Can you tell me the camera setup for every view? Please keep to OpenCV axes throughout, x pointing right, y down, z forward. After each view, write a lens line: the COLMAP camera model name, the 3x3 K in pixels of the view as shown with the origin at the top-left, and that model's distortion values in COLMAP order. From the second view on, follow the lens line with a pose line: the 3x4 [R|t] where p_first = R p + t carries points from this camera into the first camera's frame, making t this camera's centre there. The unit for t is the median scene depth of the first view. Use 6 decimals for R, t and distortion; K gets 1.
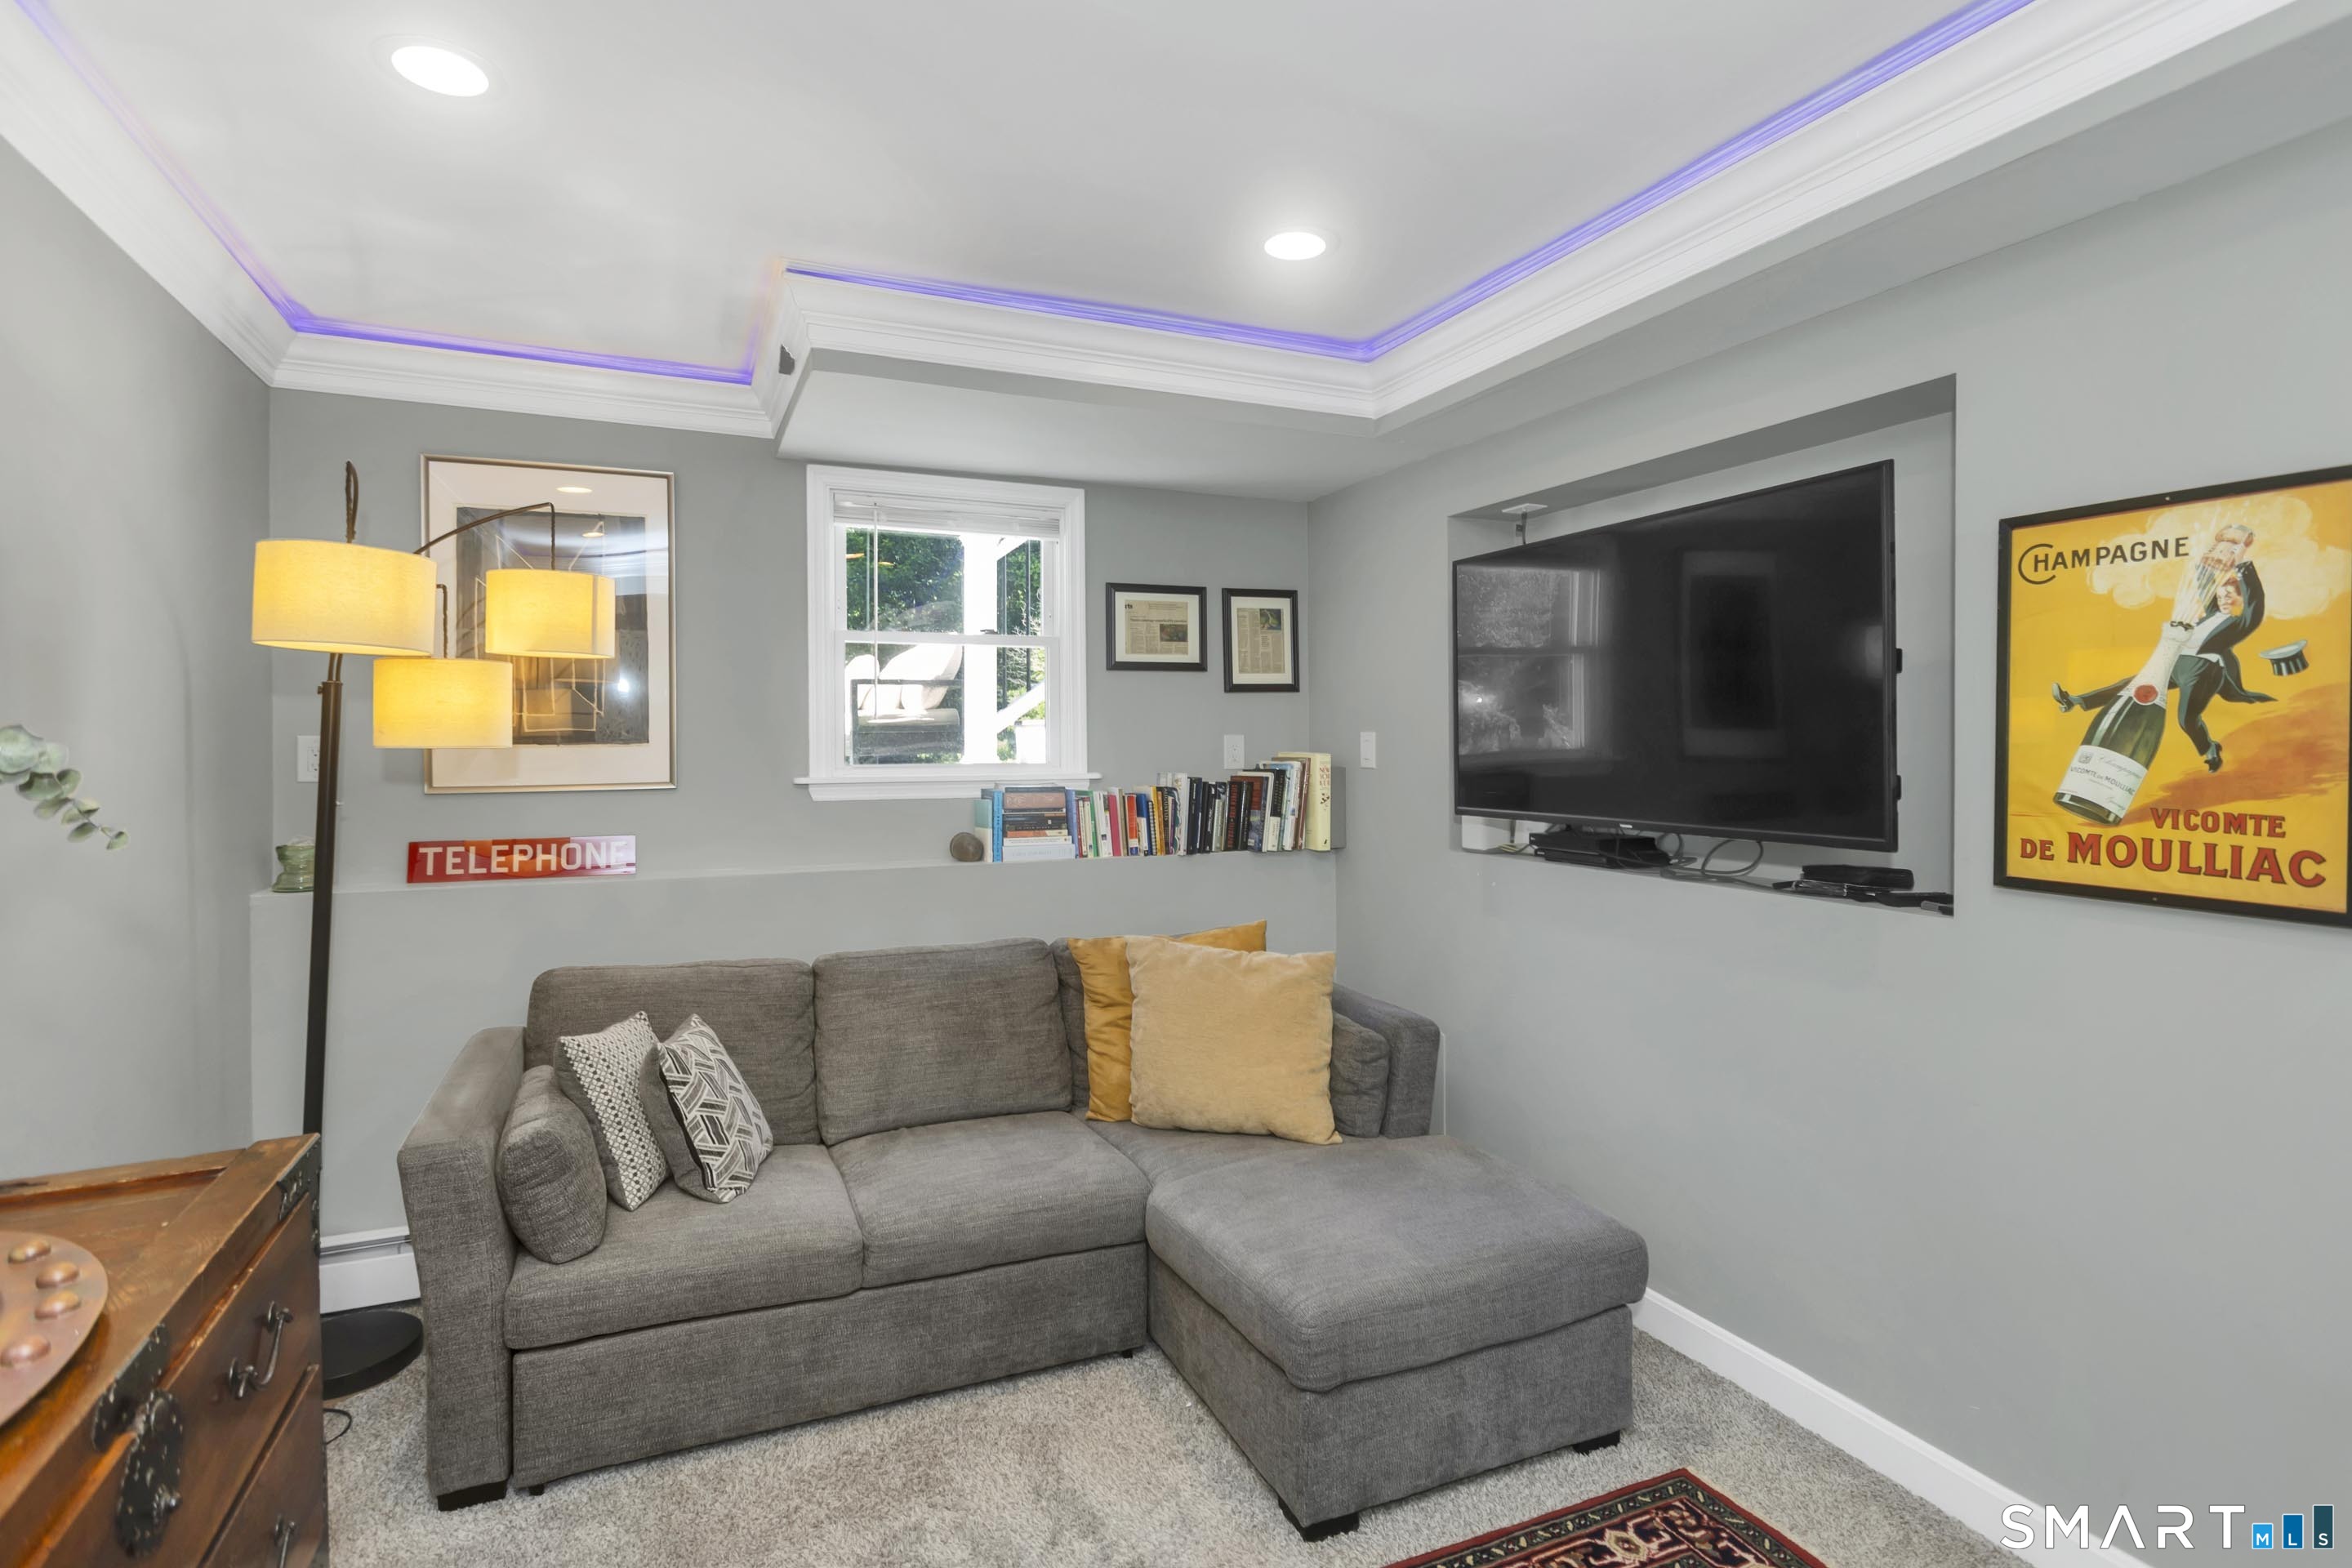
lens RADIAL K [[1225.9, 0, 1176.2], [0, 1225.9, 742.8], [0, 0, 1]] dist [0.001207, 0.000361]
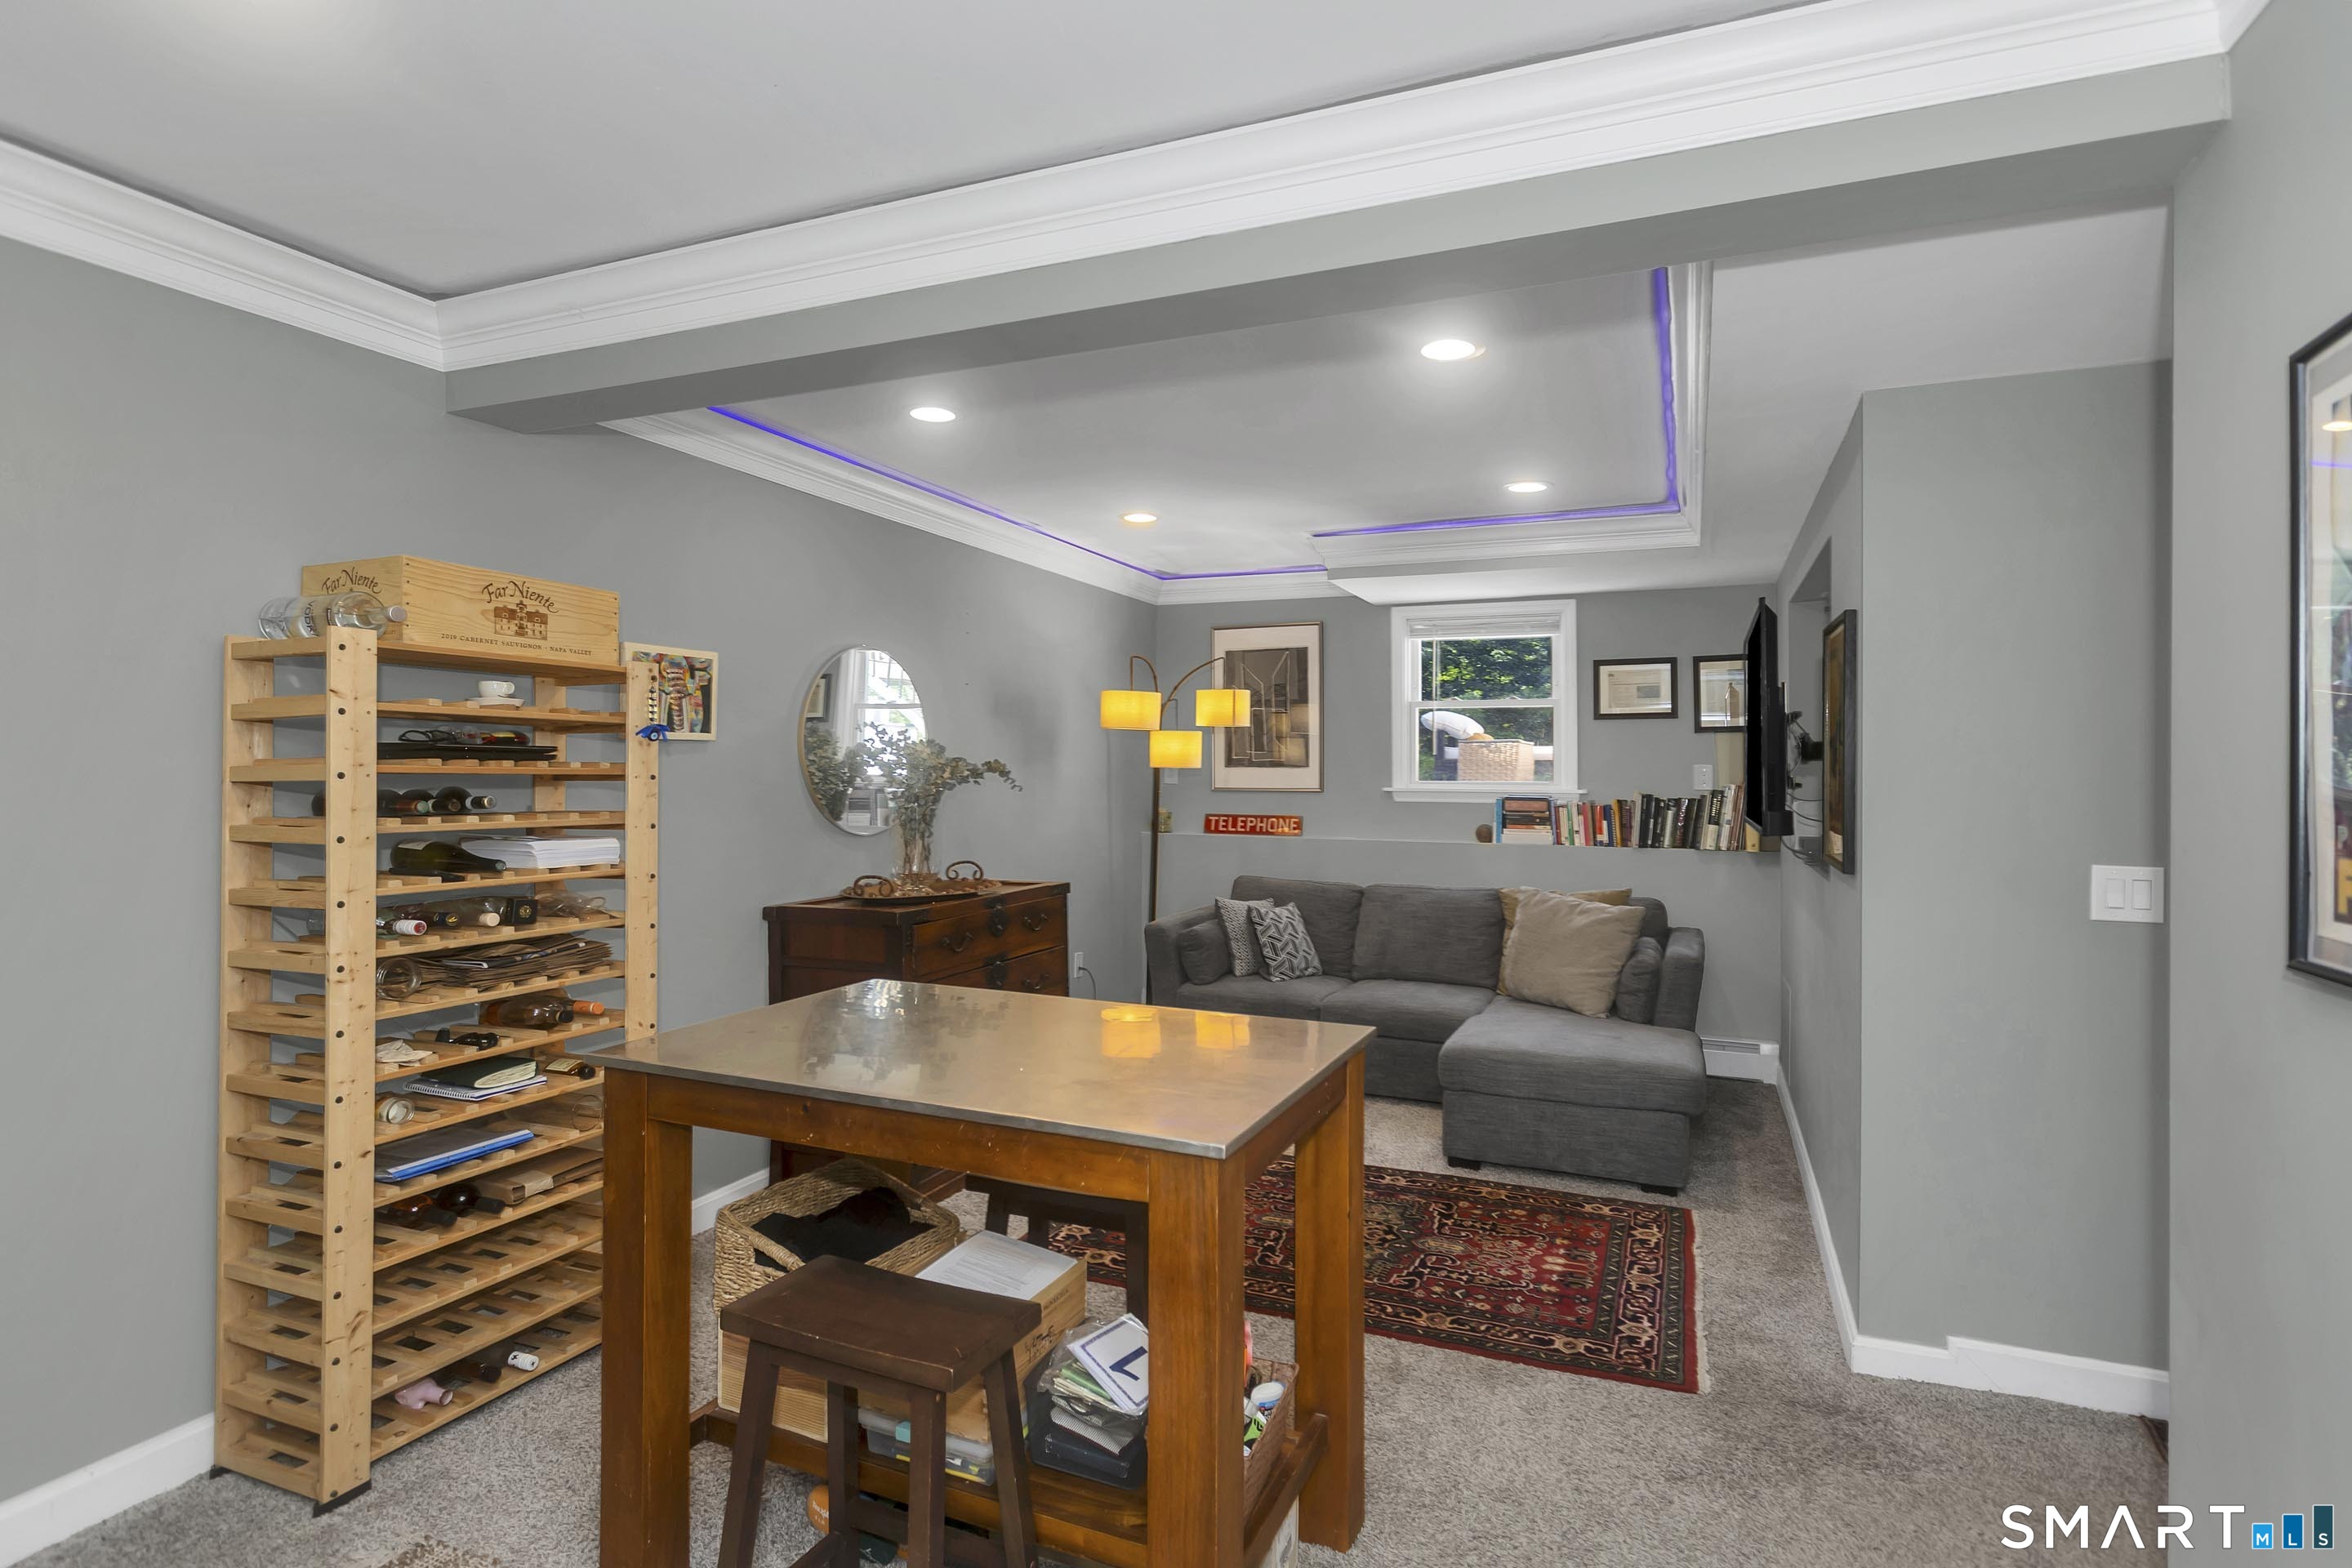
lens RADIAL K [[1142.7, 0, 1154.4], [0, 1142.7, 761.5], [0, 0, 1]] dist [-0.002154, 0.000908]
pose [[0.696539, 0.002202, -0.717516, 0.587098], [-0.008603, 0.999949, -0.005283, 0.002463], [0.717468, 0.009852, 0.696522, -0.344985]]
